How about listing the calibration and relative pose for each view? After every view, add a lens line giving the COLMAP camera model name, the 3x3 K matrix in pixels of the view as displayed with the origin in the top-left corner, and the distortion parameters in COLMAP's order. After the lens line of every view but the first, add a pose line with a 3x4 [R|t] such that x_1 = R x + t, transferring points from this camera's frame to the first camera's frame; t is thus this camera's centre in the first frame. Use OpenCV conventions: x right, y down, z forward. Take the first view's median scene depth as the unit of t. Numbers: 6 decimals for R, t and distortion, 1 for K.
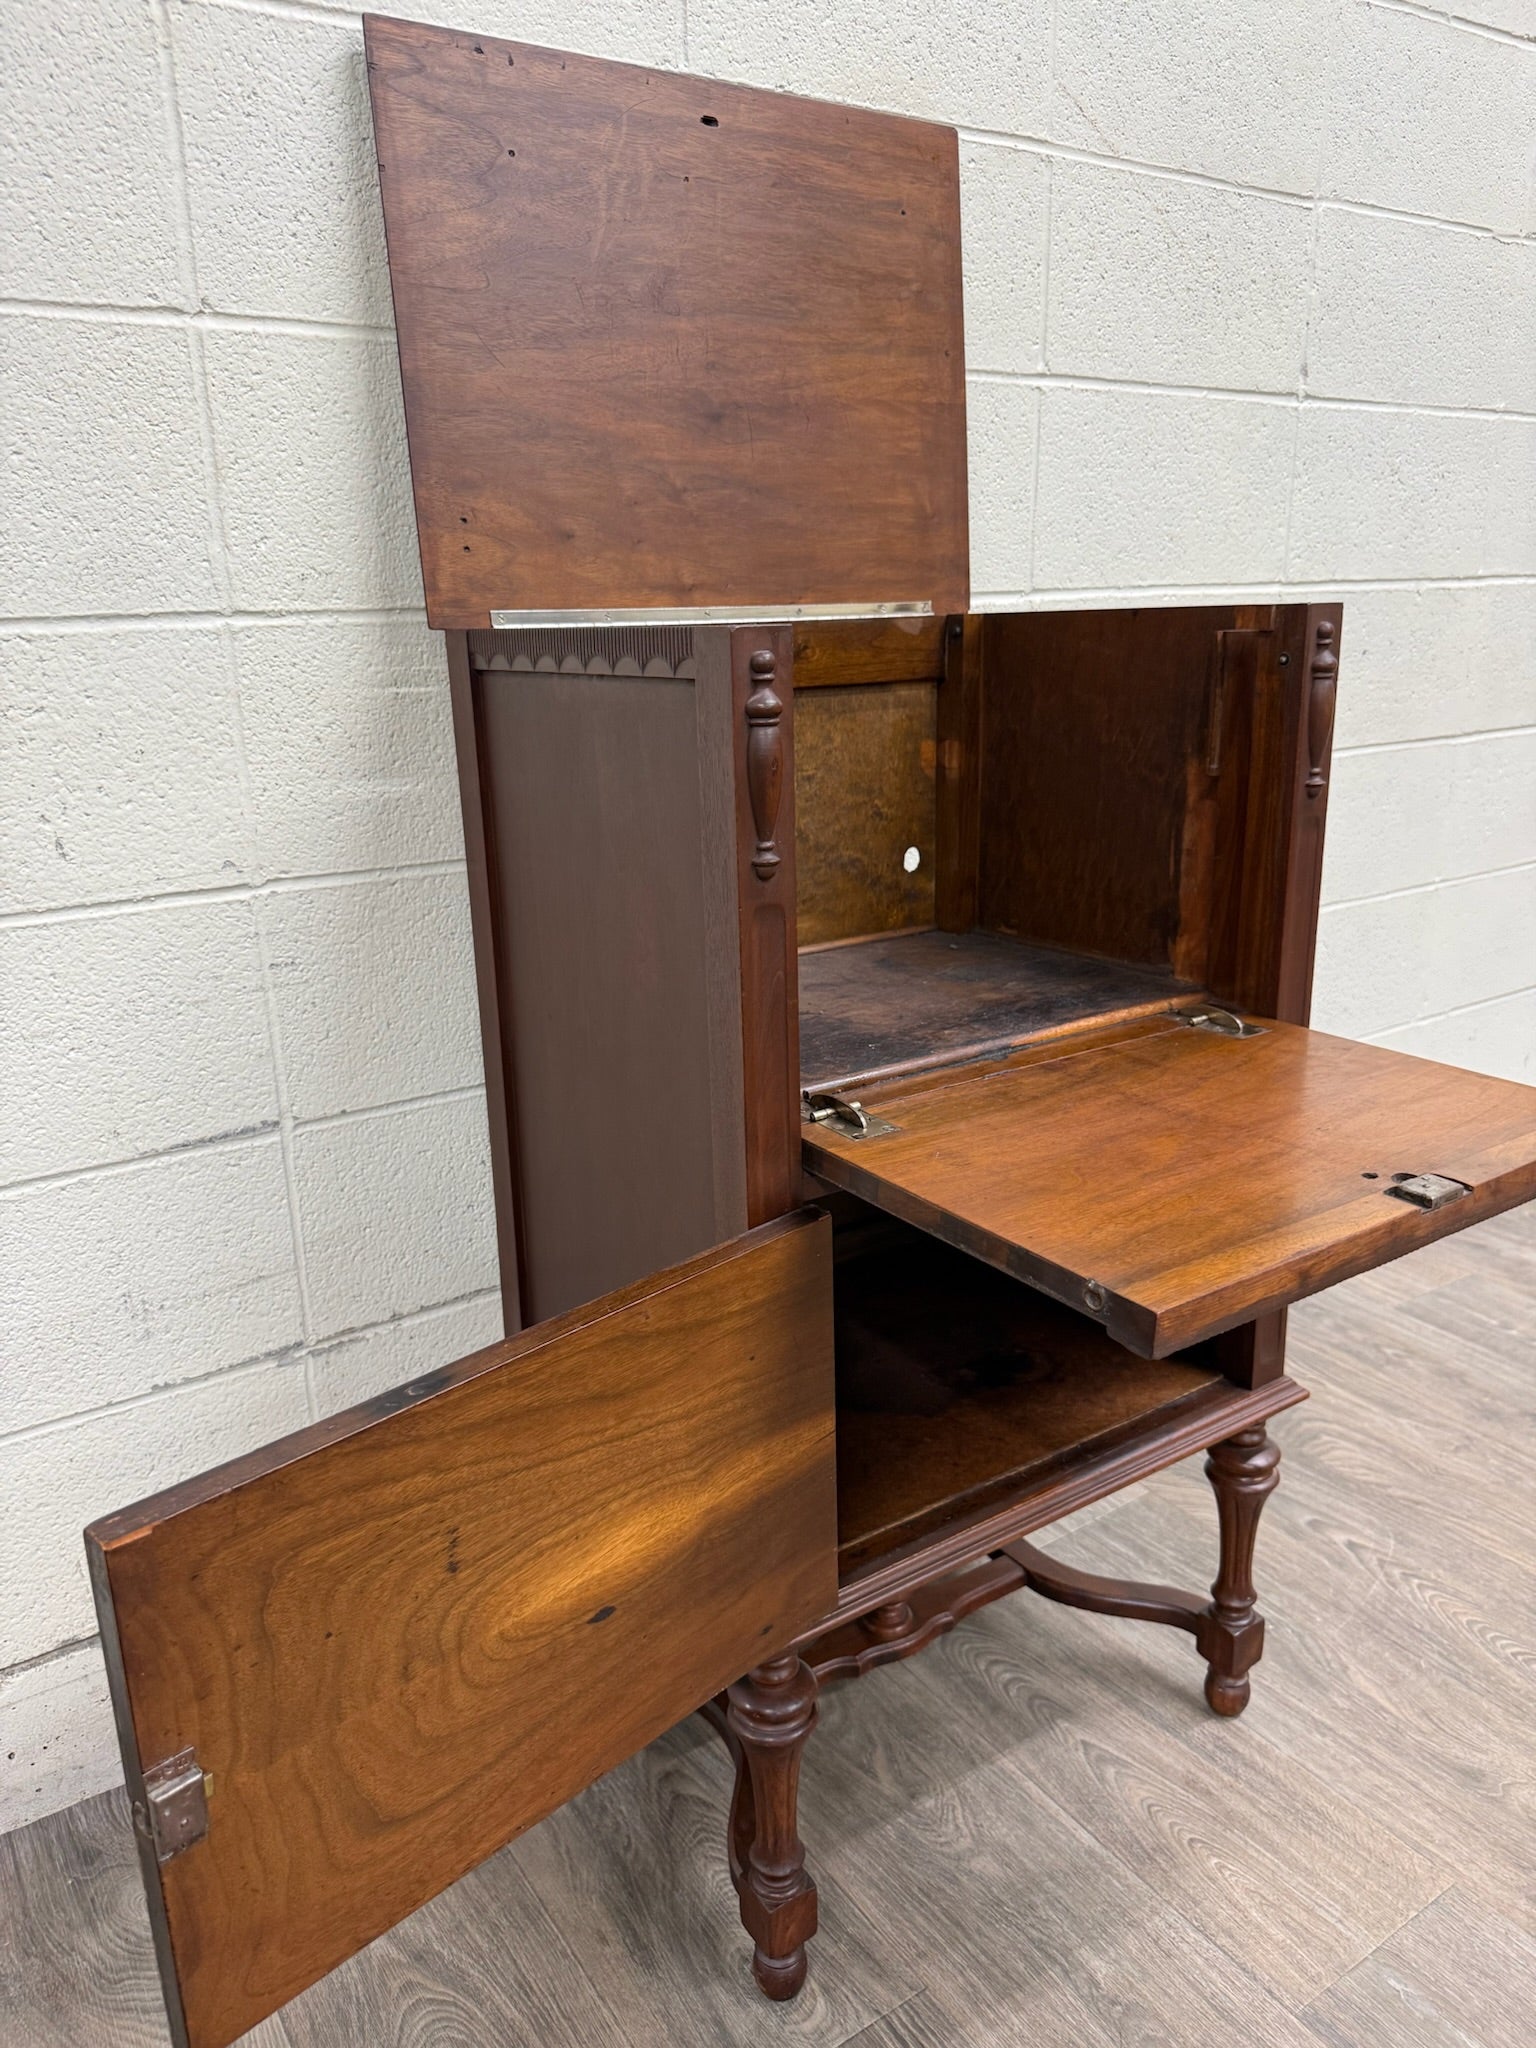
lens RADIAL K [[1475.6, 0, 775.9], [0, 1475.6, 1029.1], [0, 0, 1]] dist [0.001009, -0.011458]
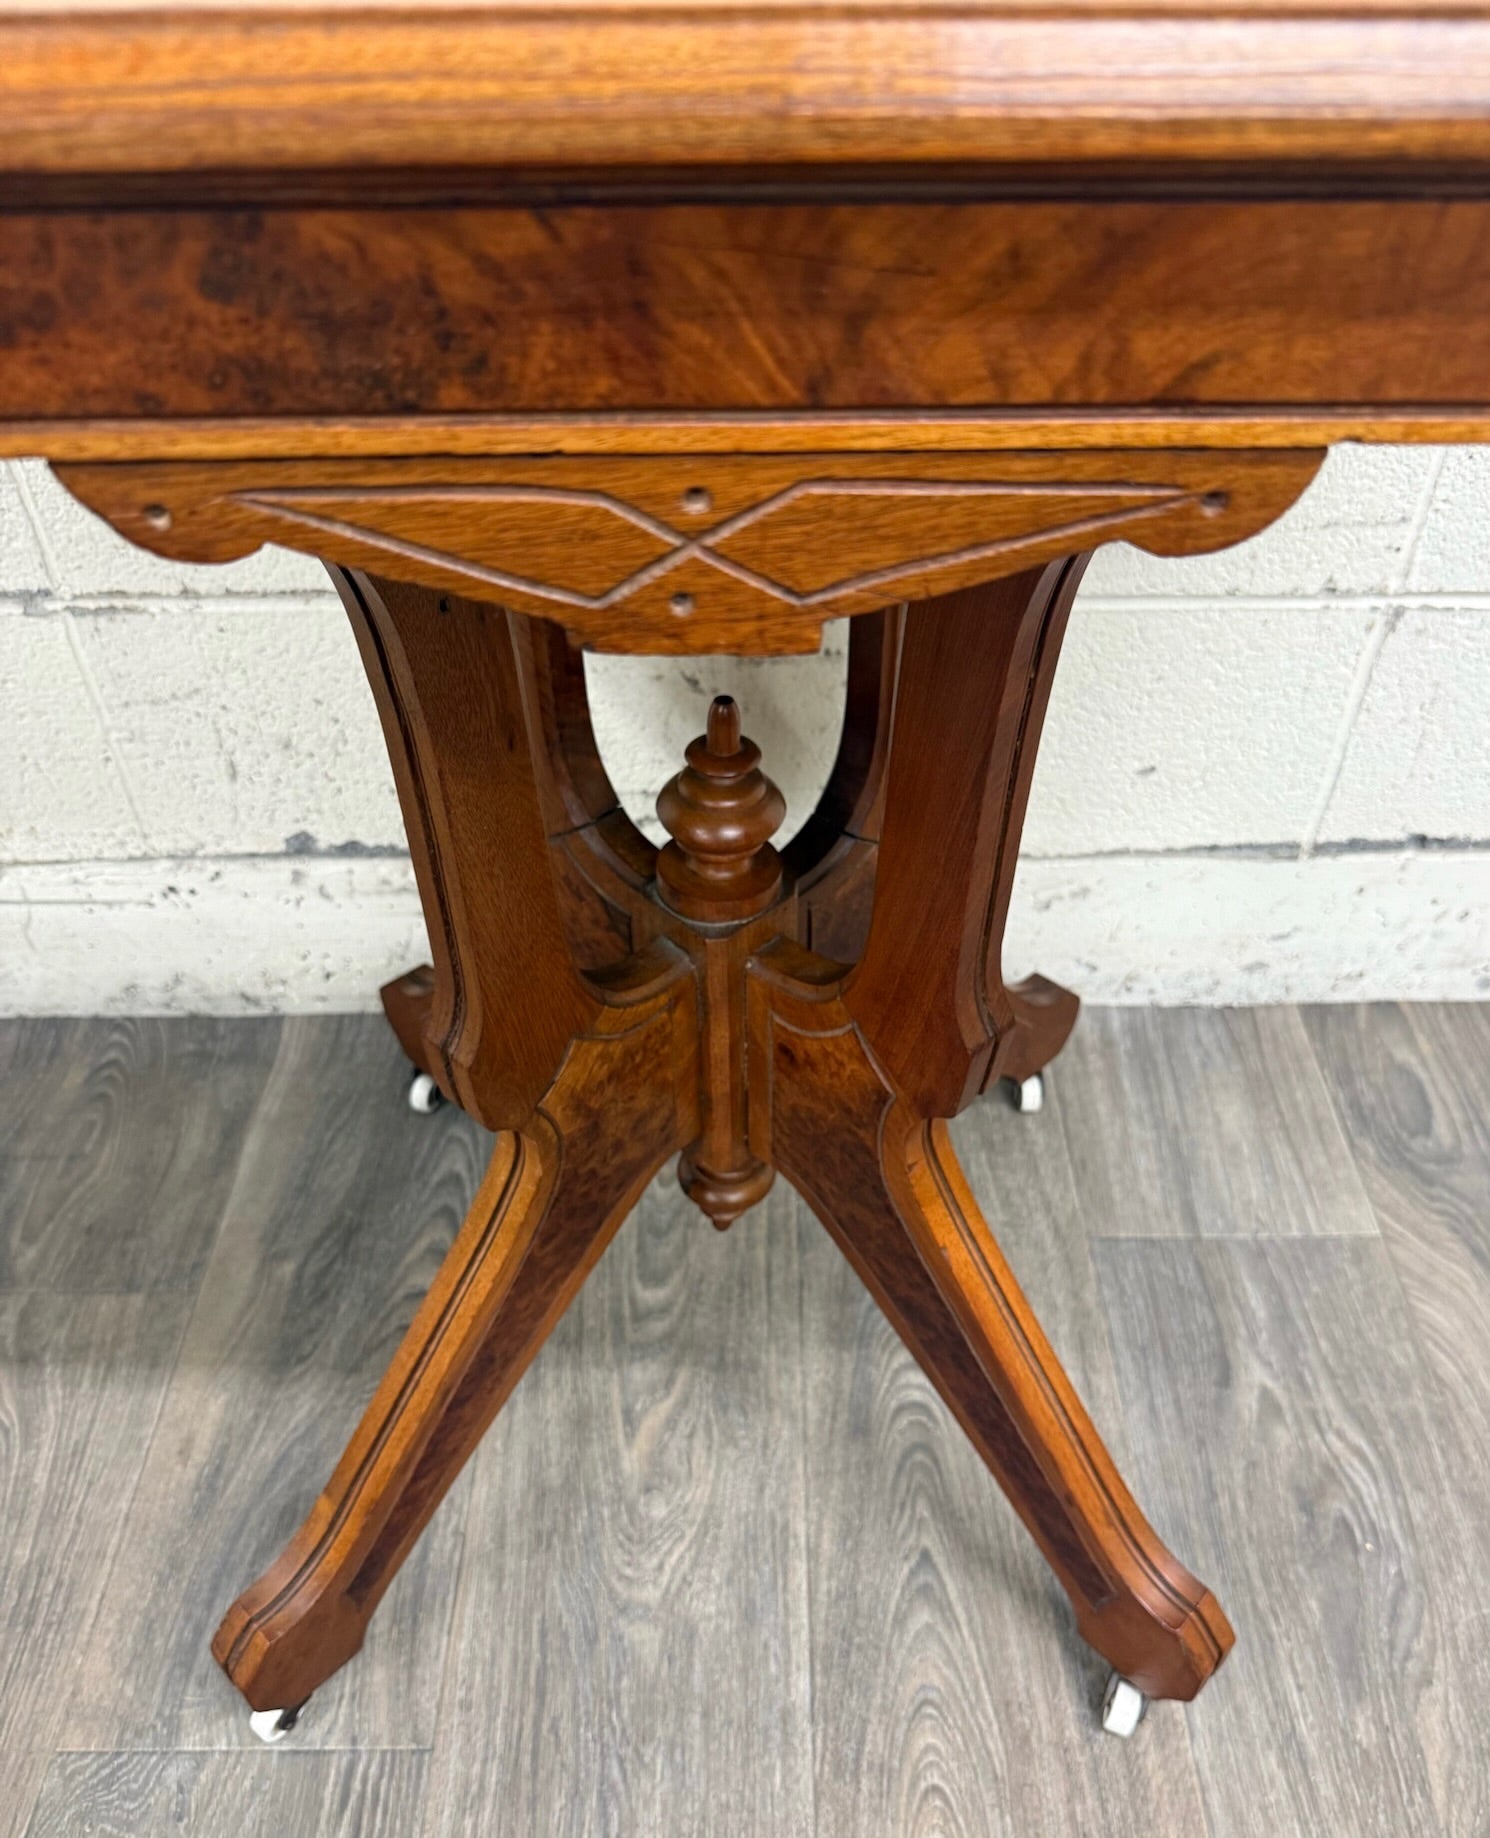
lens RADIAL K [[1480.4, 0, 769.9], [0, 1480.4, 1030.8], [0, 0, 1]] dist [0.030117, -0.075116]
pose [[0.833615, 0.408229, -0.372069, 0.326575], [-0.177433, 0.835829, 0.519526, -0.041372], [0.523072, -0.367067, 0.769193, 0.589871]]
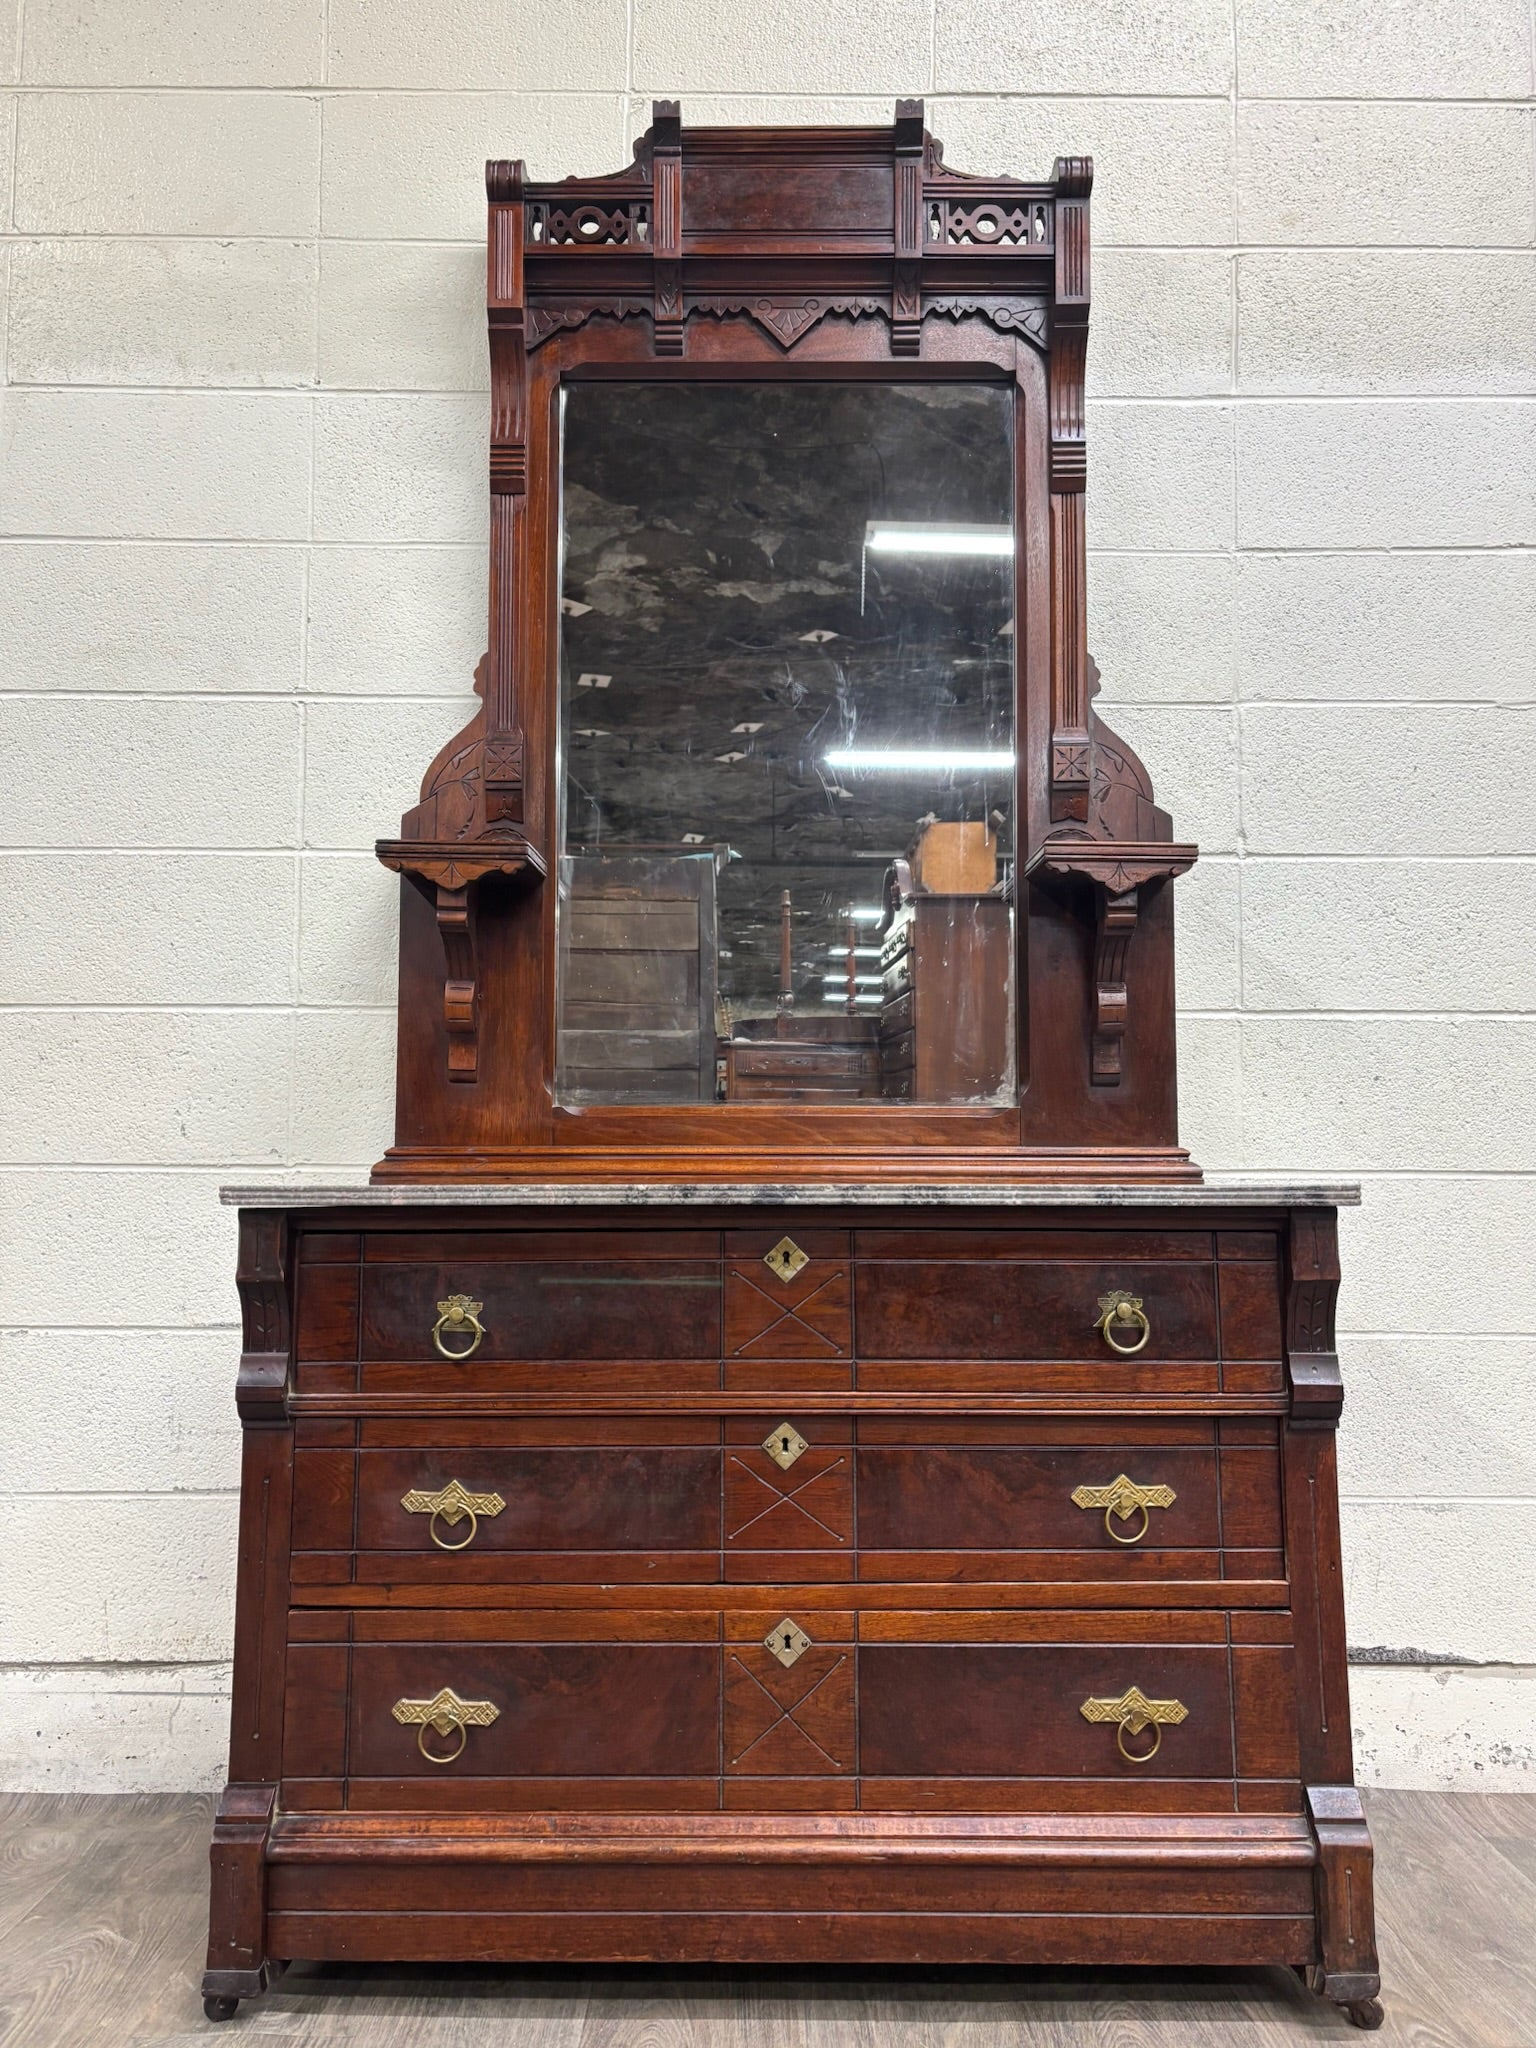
lens RADIAL K [[1638.9, 0, 794.4], [0, 1638.9, 998.2], [0, 0, 1]] dist [0.036287, -0.021291]
pose [[0.834186, -0.025808, -0.550879, 1.067783], [-0.180255, 0.931279, -0.316587, 0.194839], [0.521192, 0.363391, 0.772208, -0.170075]]
